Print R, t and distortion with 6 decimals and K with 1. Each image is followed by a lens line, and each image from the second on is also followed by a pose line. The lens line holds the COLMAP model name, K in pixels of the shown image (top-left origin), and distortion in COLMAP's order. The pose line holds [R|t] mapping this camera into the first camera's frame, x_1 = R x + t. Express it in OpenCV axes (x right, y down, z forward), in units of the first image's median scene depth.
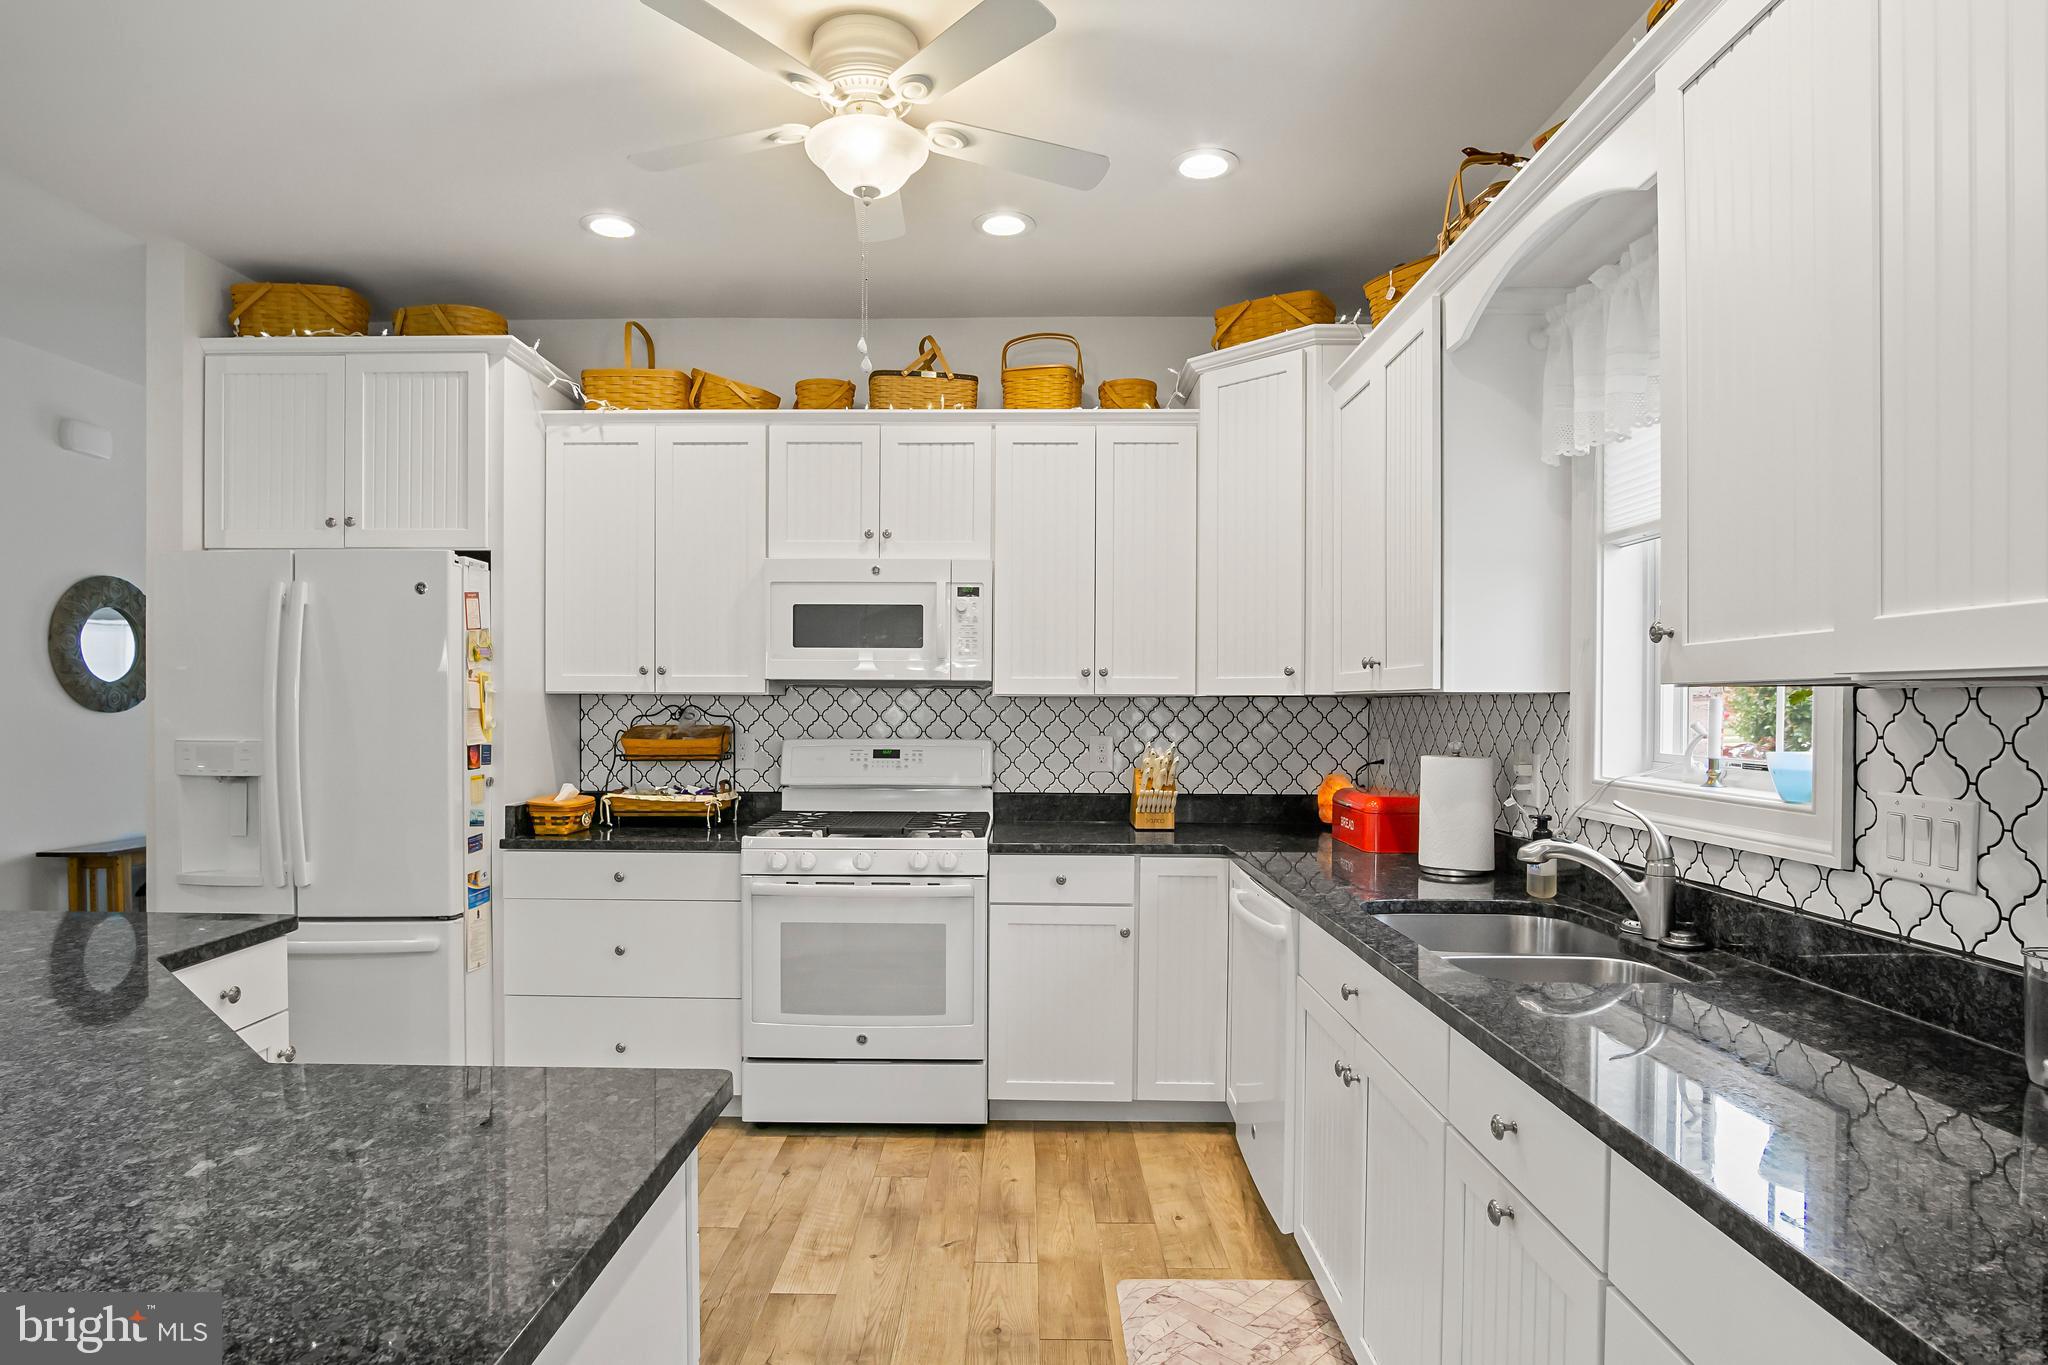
lens RADIAL K [[1105.8, 0, 1018.0], [0, 1105.8, 719.9], [0, 0, 1]] dist [-0.034810, 0.010096]
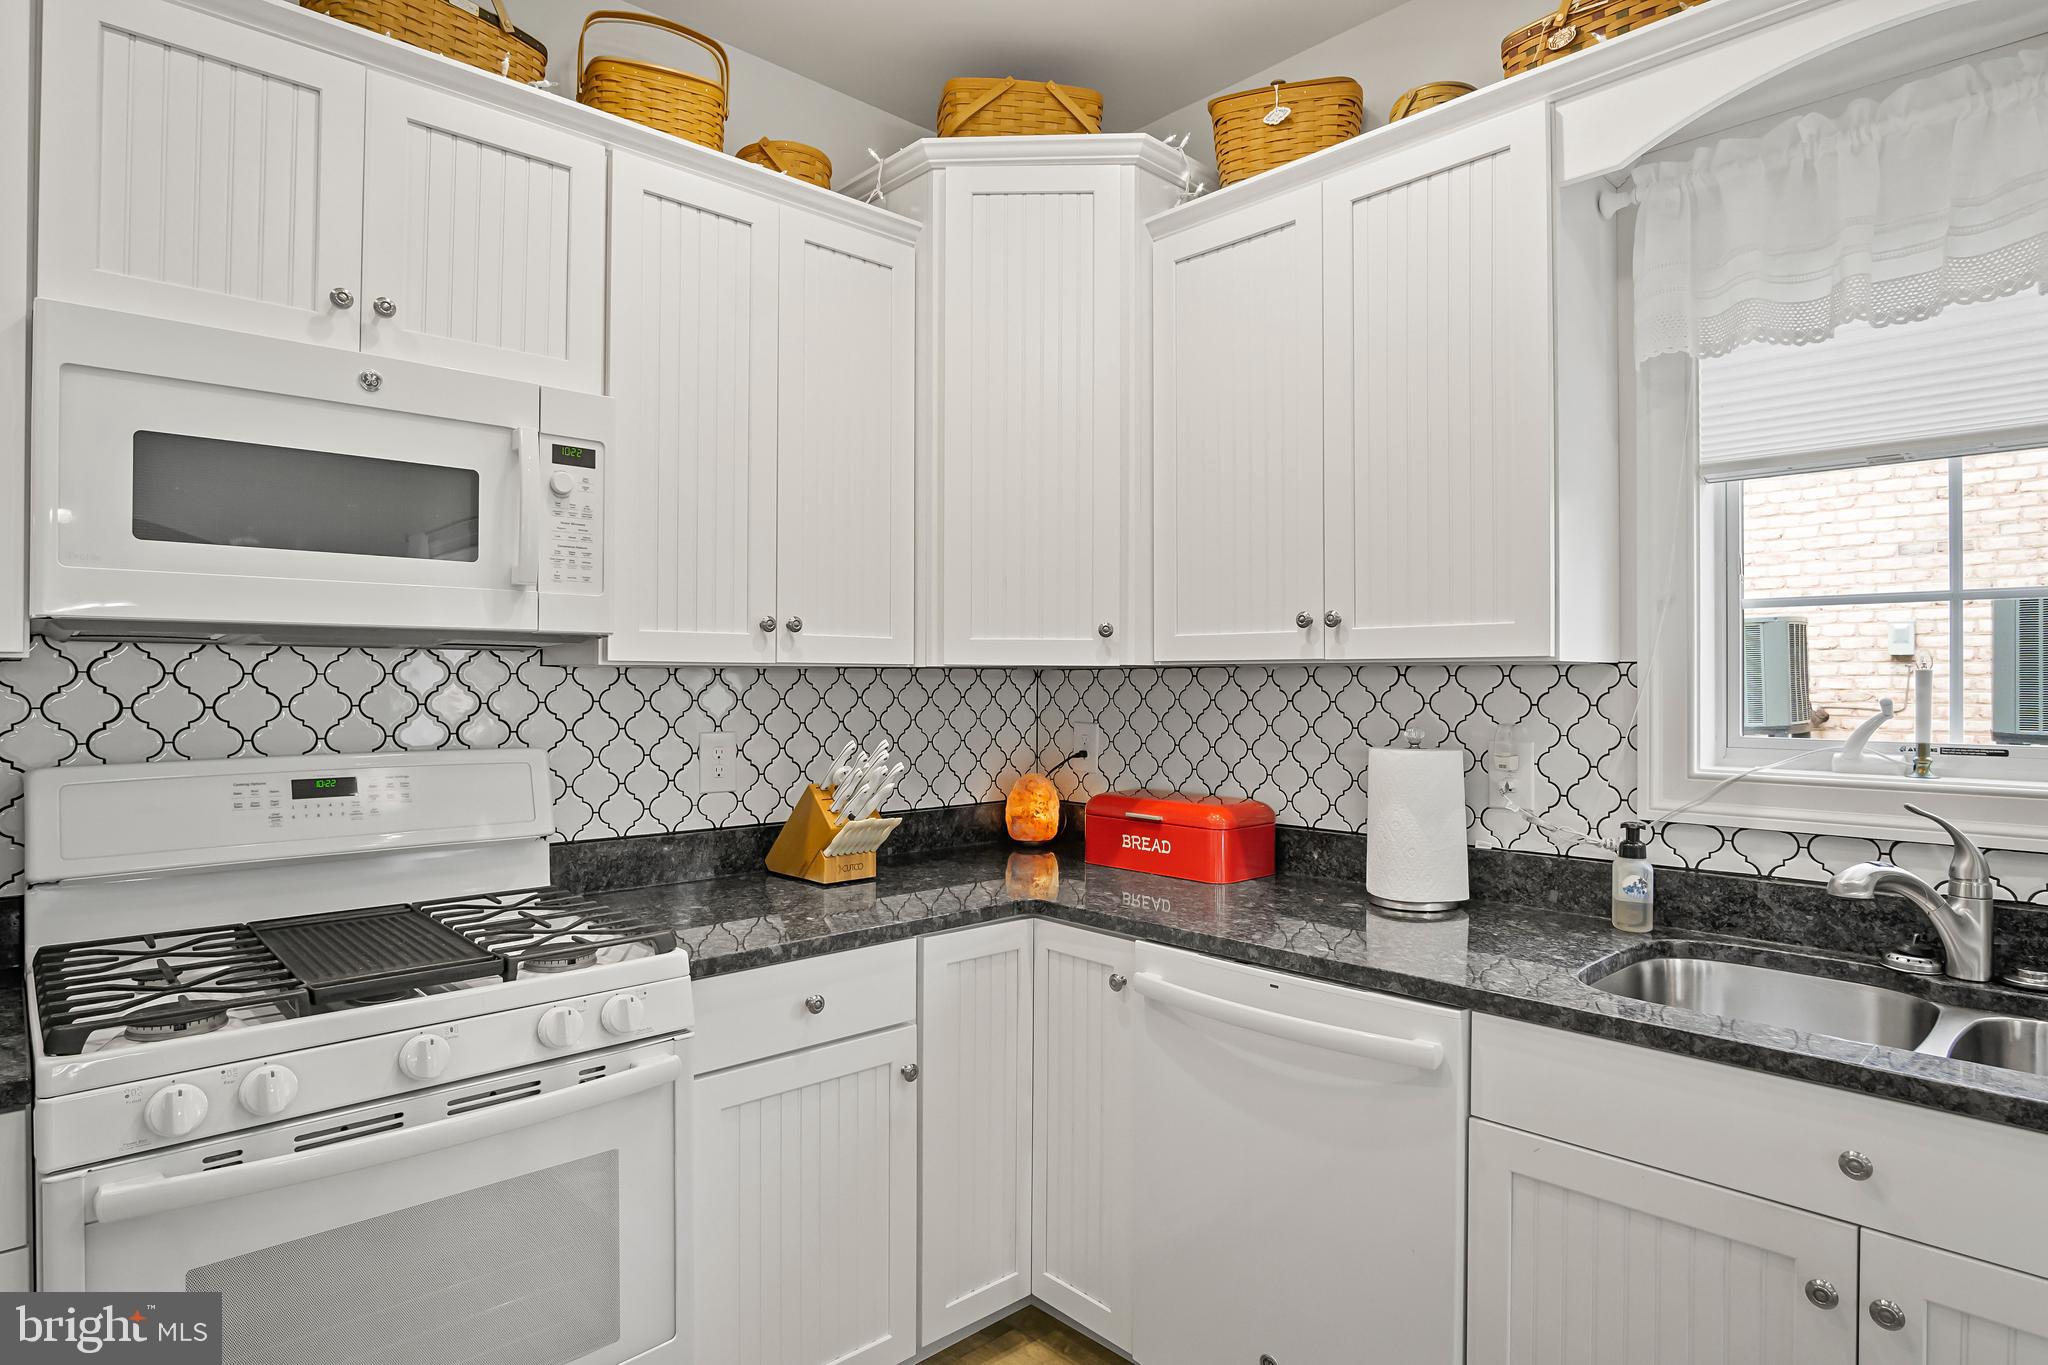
lens RADIAL K [[1105.8, 0, 1016.1], [0, 1105.8, 680.6], [0, 0, 1]] dist [-0.034810, 0.010096]
pose [[0.724647, -0.004257, 0.689107, -0.243037], [0.012455, 0.999898, -0.006921, -0.008293], [-0.689008, 0.013598, 0.724626, 0.502026]]
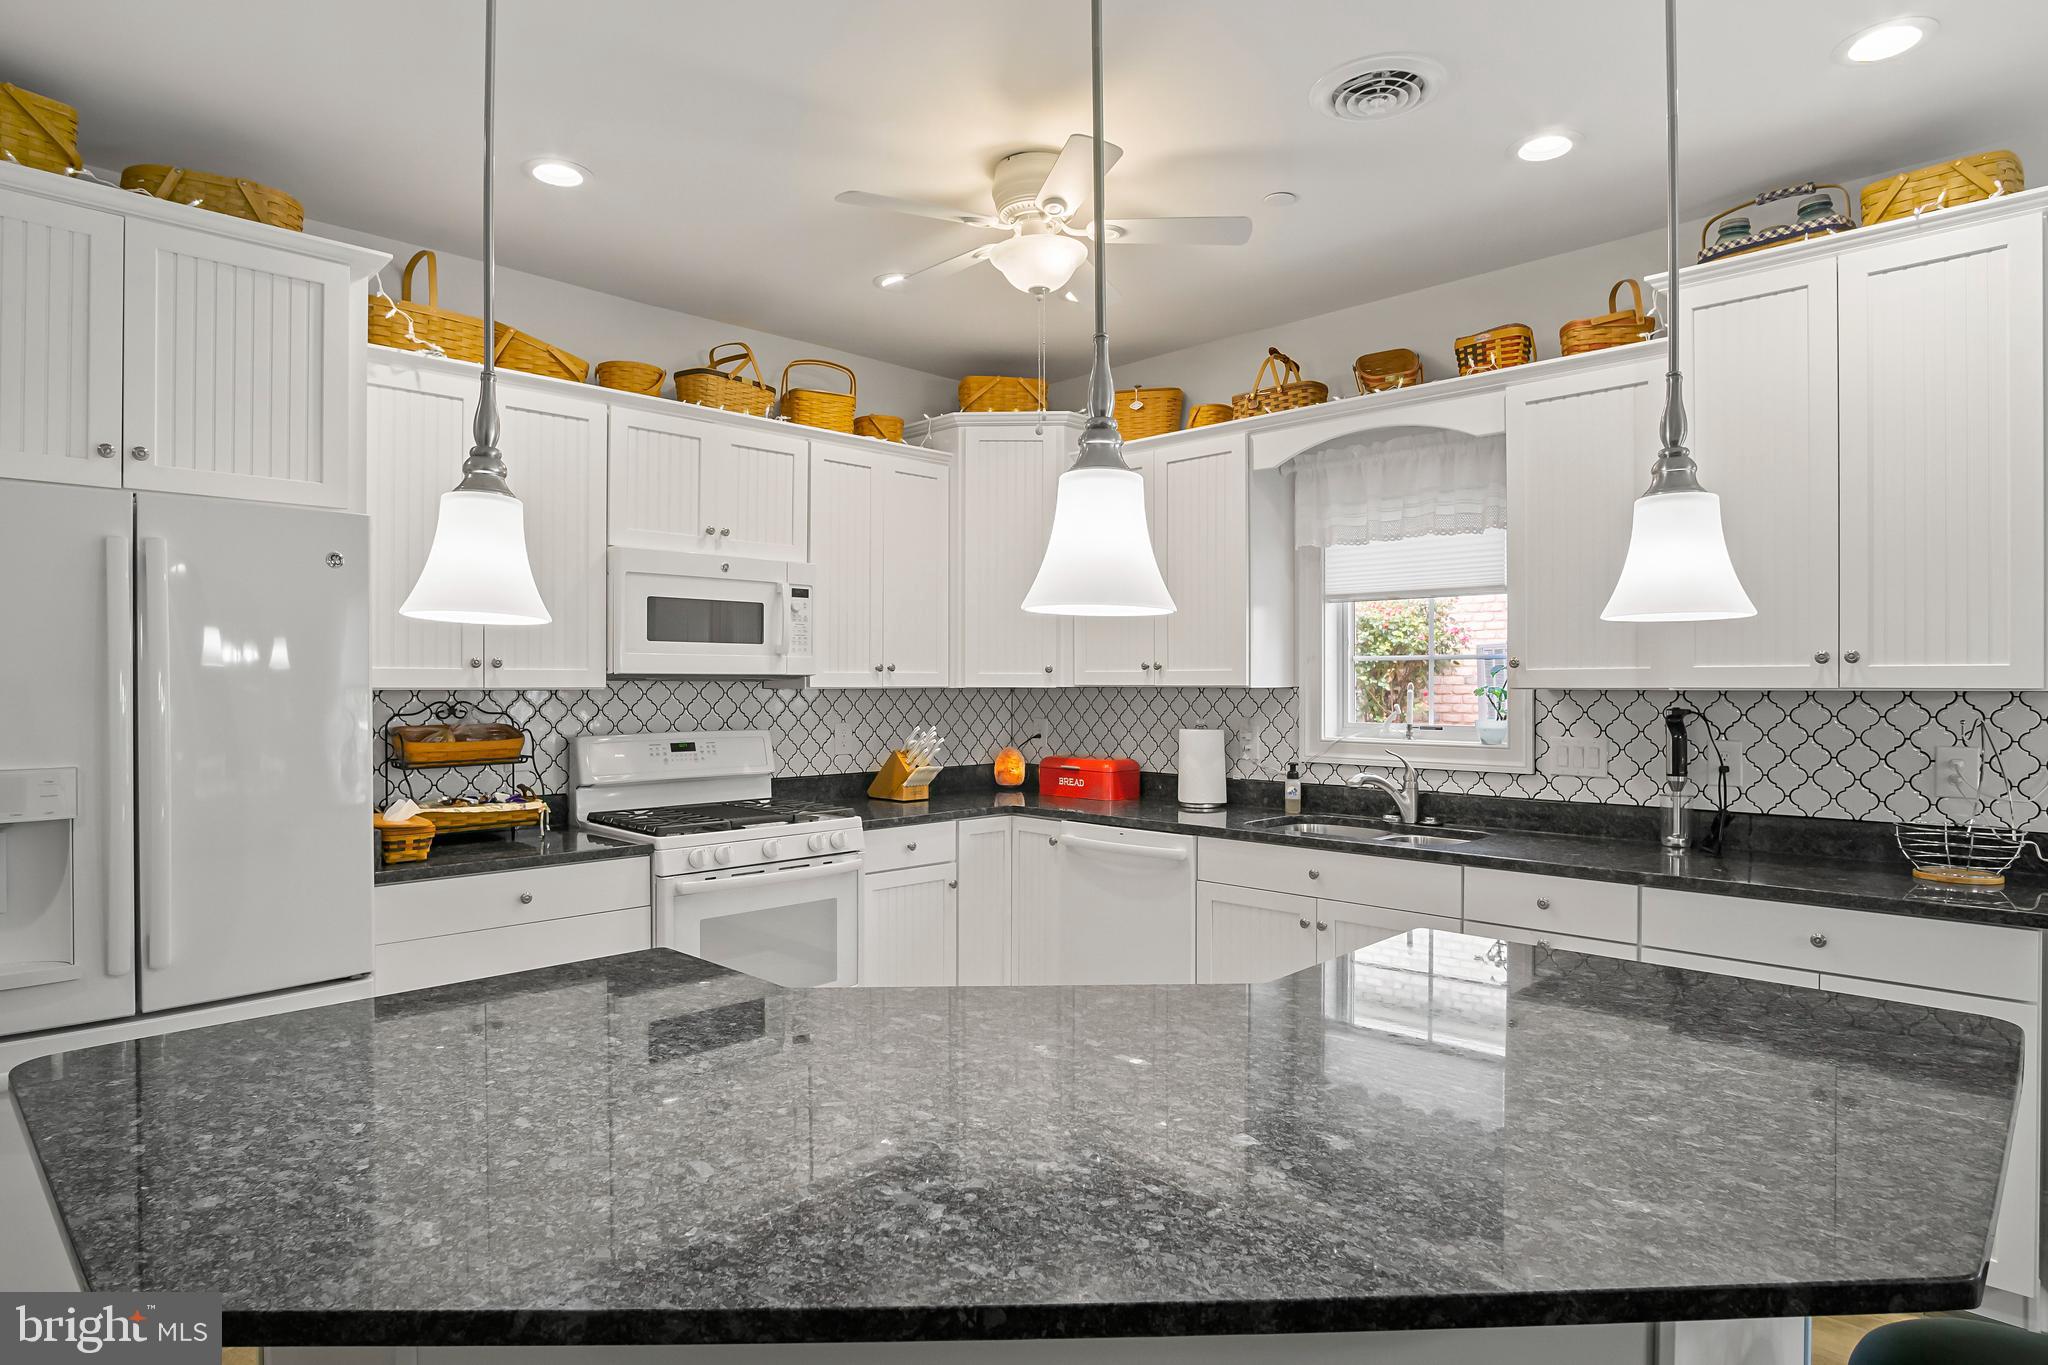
lens RADIAL K [[1105.8, 0, 1015.1], [0, 1105.8, 689.2], [0, 0, 1]] dist [-0.034810, 0.010096]
pose [[0.703469, -0.008778, 0.710672, -0.664899], [0.013649, 0.999906, -0.001160, -0.017755], [-0.710595, 0.010516, 0.703523, 0.091570]]
